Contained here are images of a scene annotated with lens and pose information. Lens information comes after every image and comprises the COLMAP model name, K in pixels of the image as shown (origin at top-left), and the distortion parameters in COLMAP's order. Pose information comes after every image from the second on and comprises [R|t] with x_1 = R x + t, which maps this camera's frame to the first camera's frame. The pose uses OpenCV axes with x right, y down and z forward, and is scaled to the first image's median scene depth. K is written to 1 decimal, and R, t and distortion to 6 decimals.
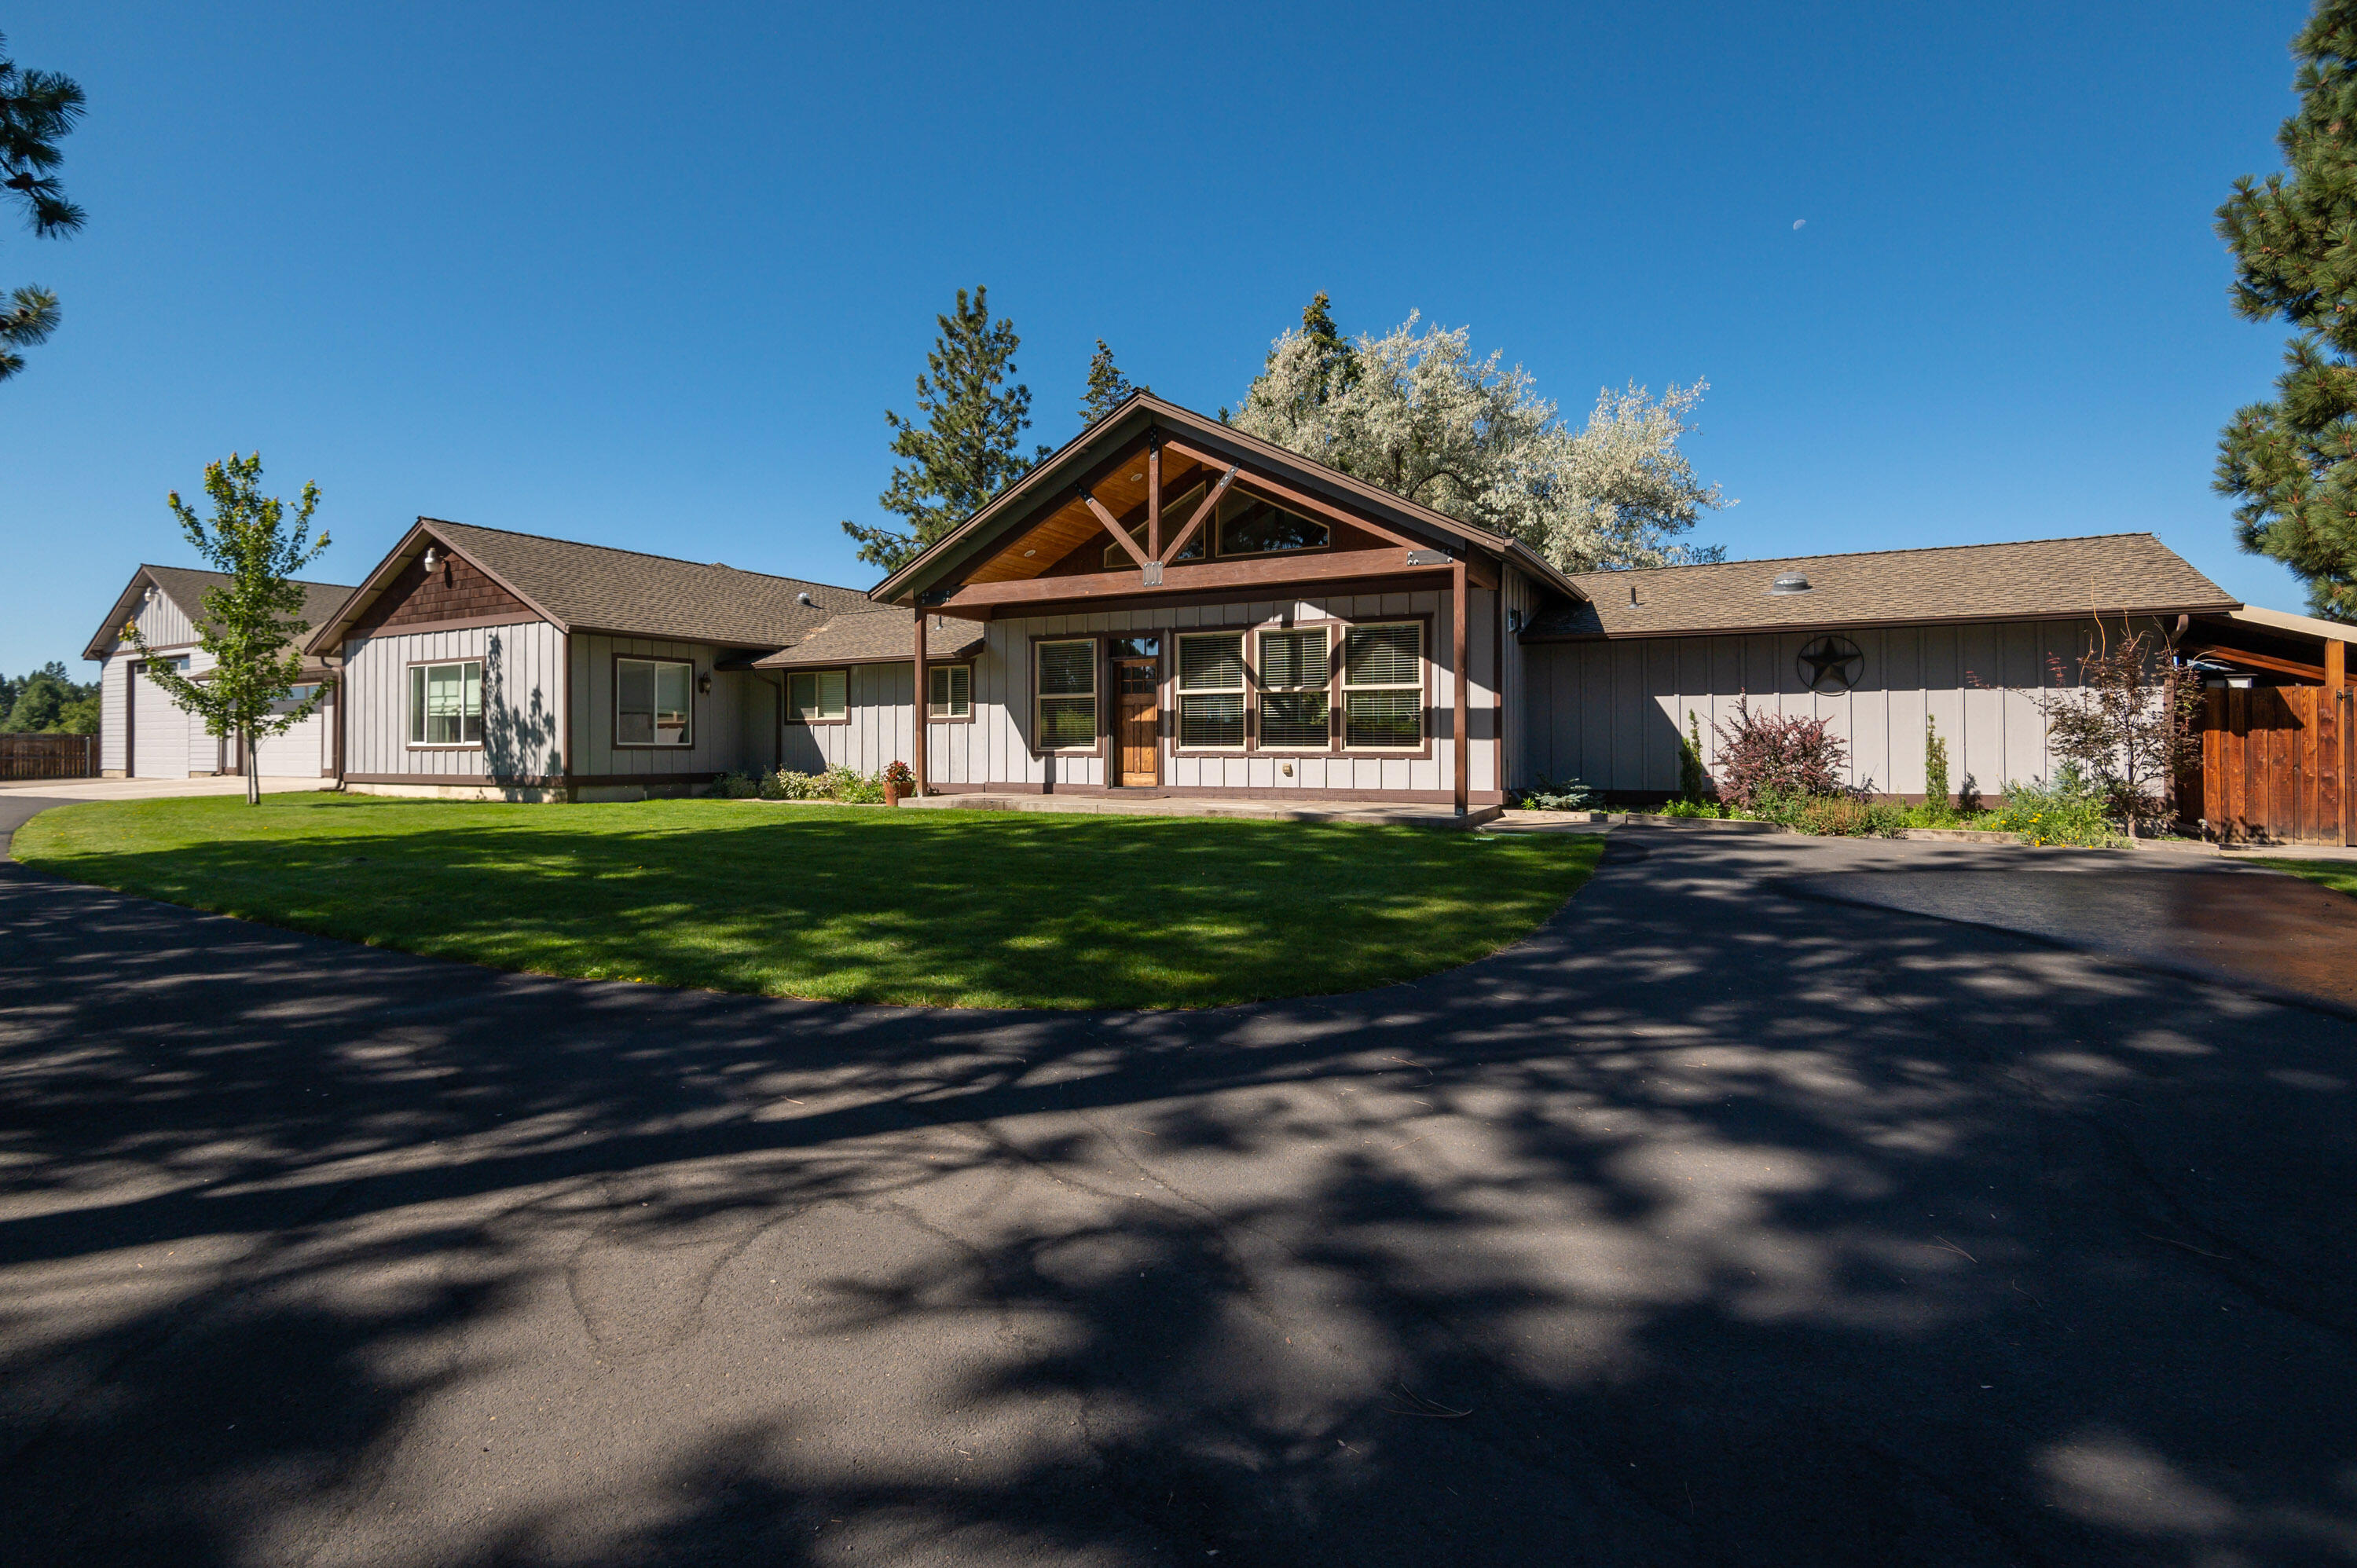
lens RADIAL K [[1161.6, 0, 1192.9], [0, 1161.6, 740.6], [0, 0, 1]] dist [-0.014110, -0.003394]
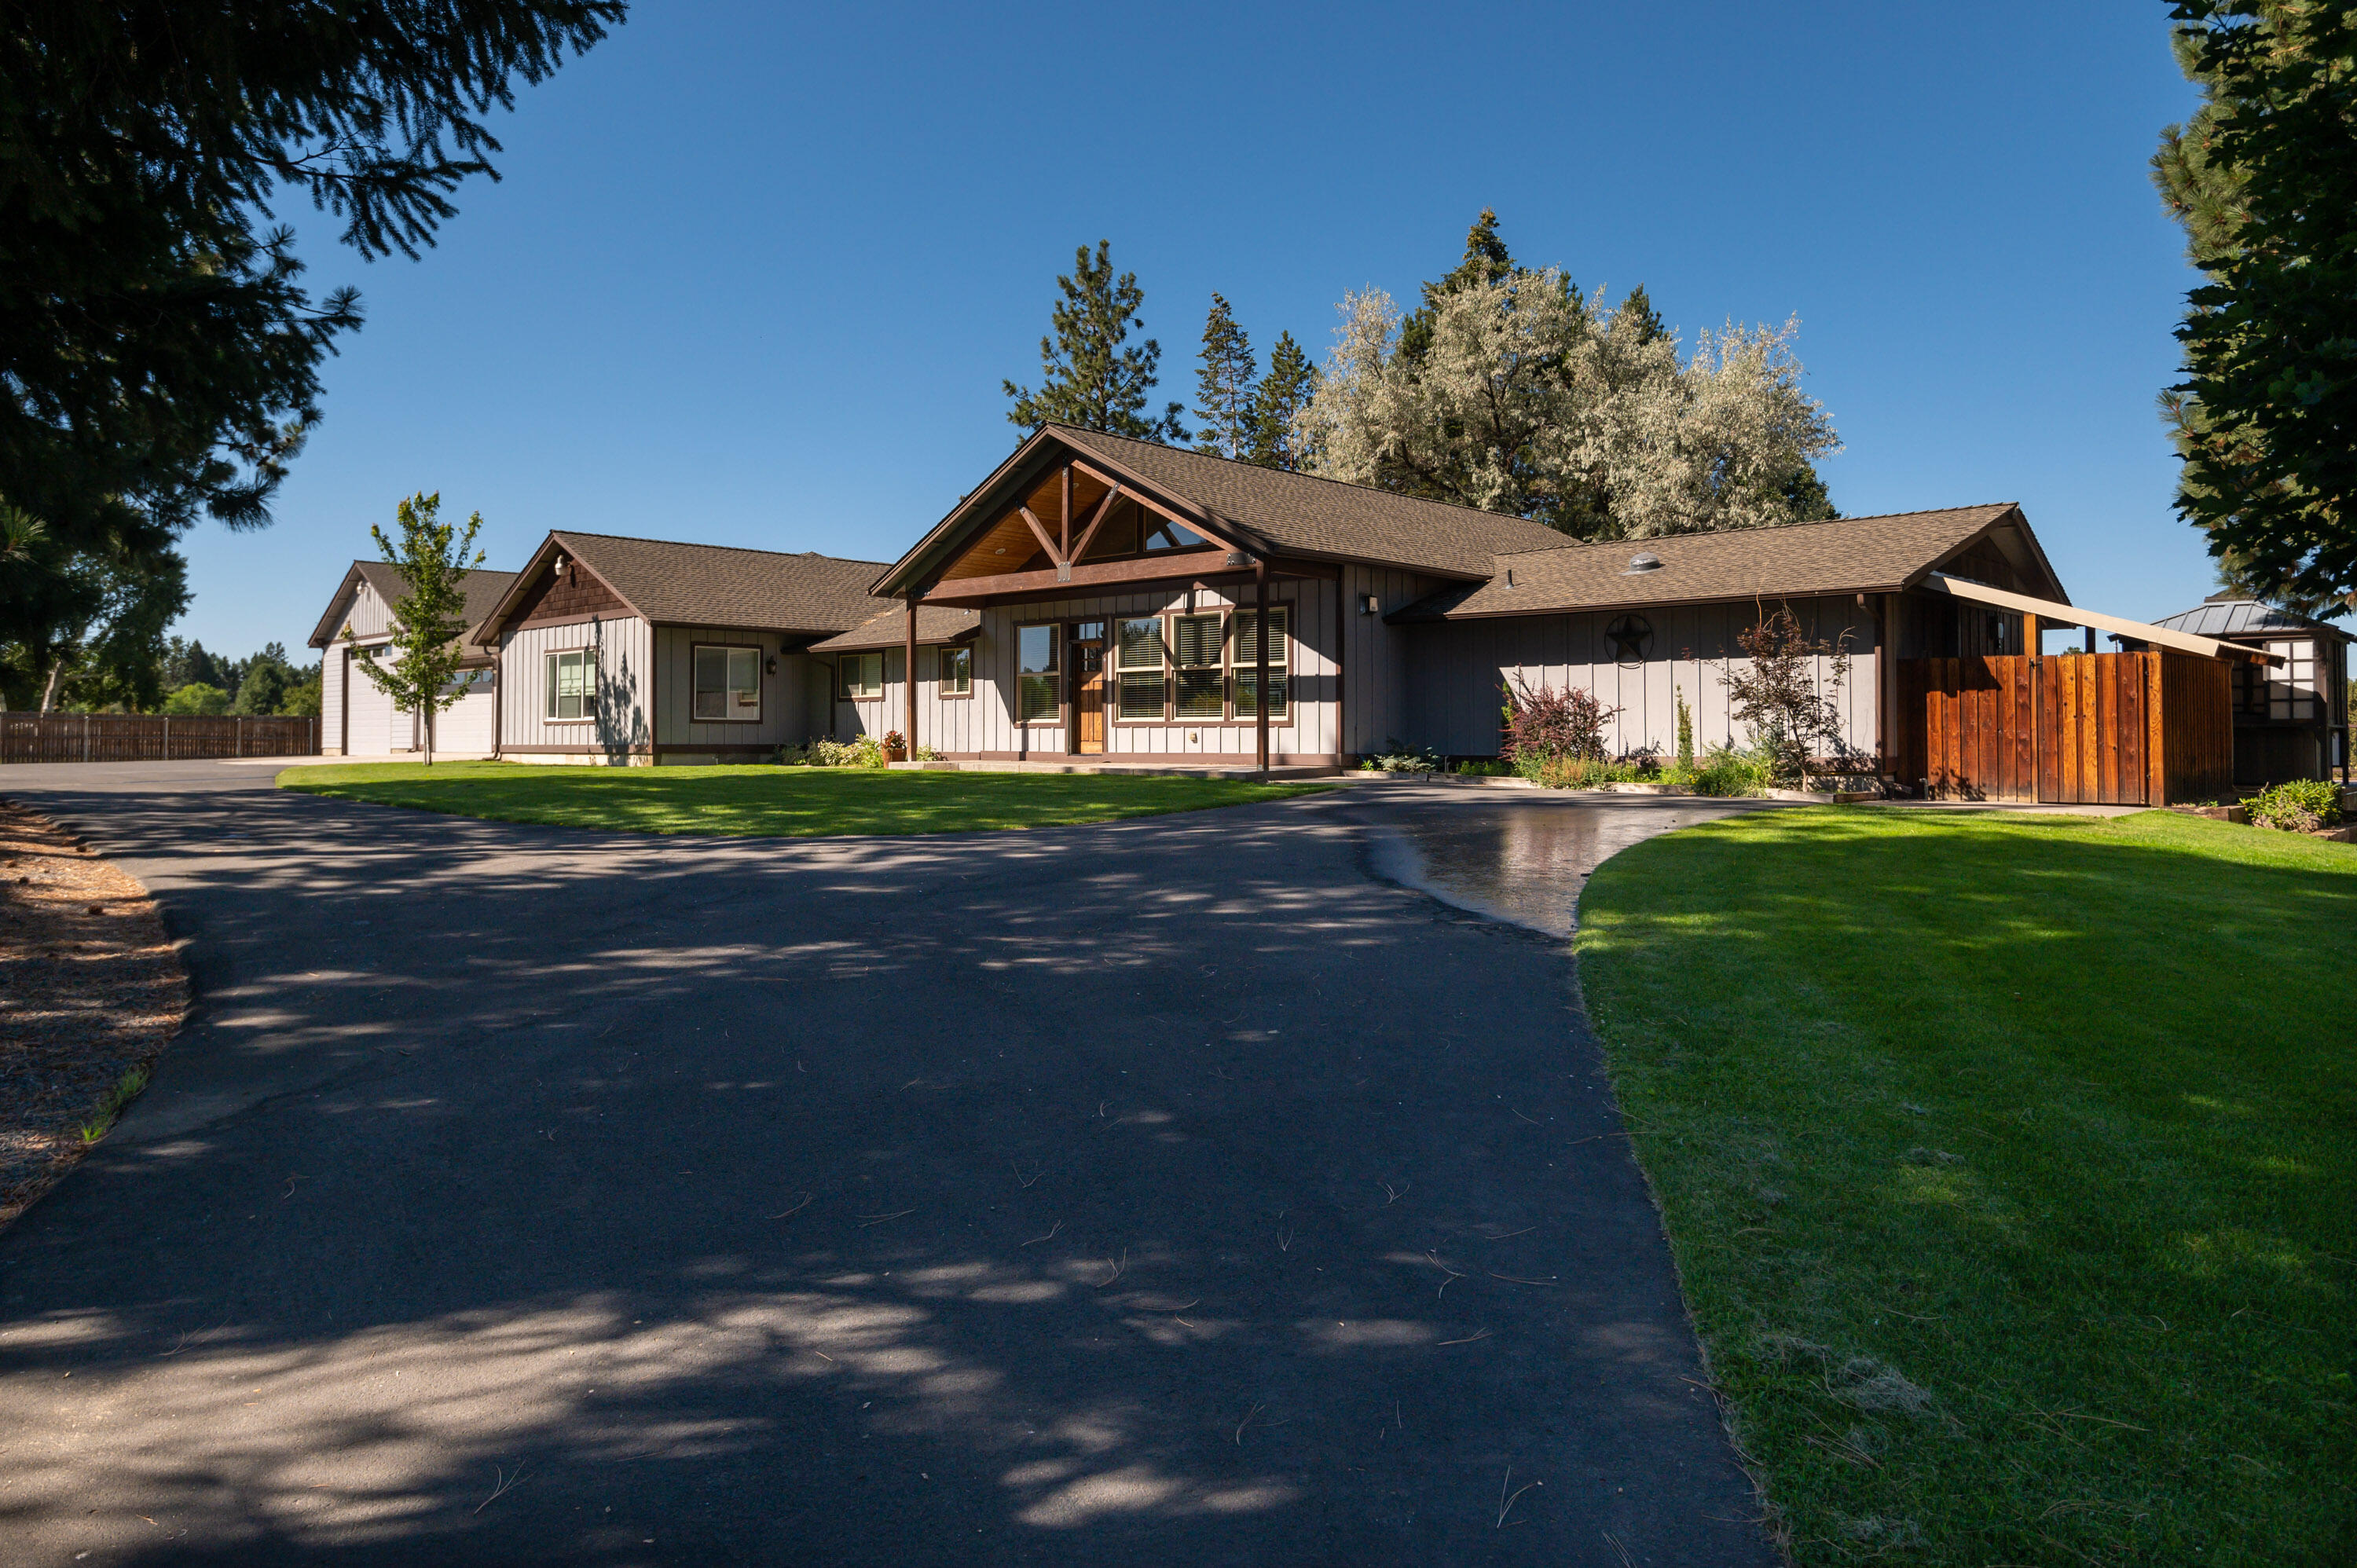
lens RADIAL K [[1598.4, 0, 1156.5], [0, 1598.4, 695.4], [0, 0, 1]] dist [0.000401, -0.023187]
pose [[0.961993, -0.005021, -0.273029, 0.416365], [-0.001730, 0.999699, -0.024479, 0.019583], [0.273070, 0.024021, 0.961694, -0.453978]]
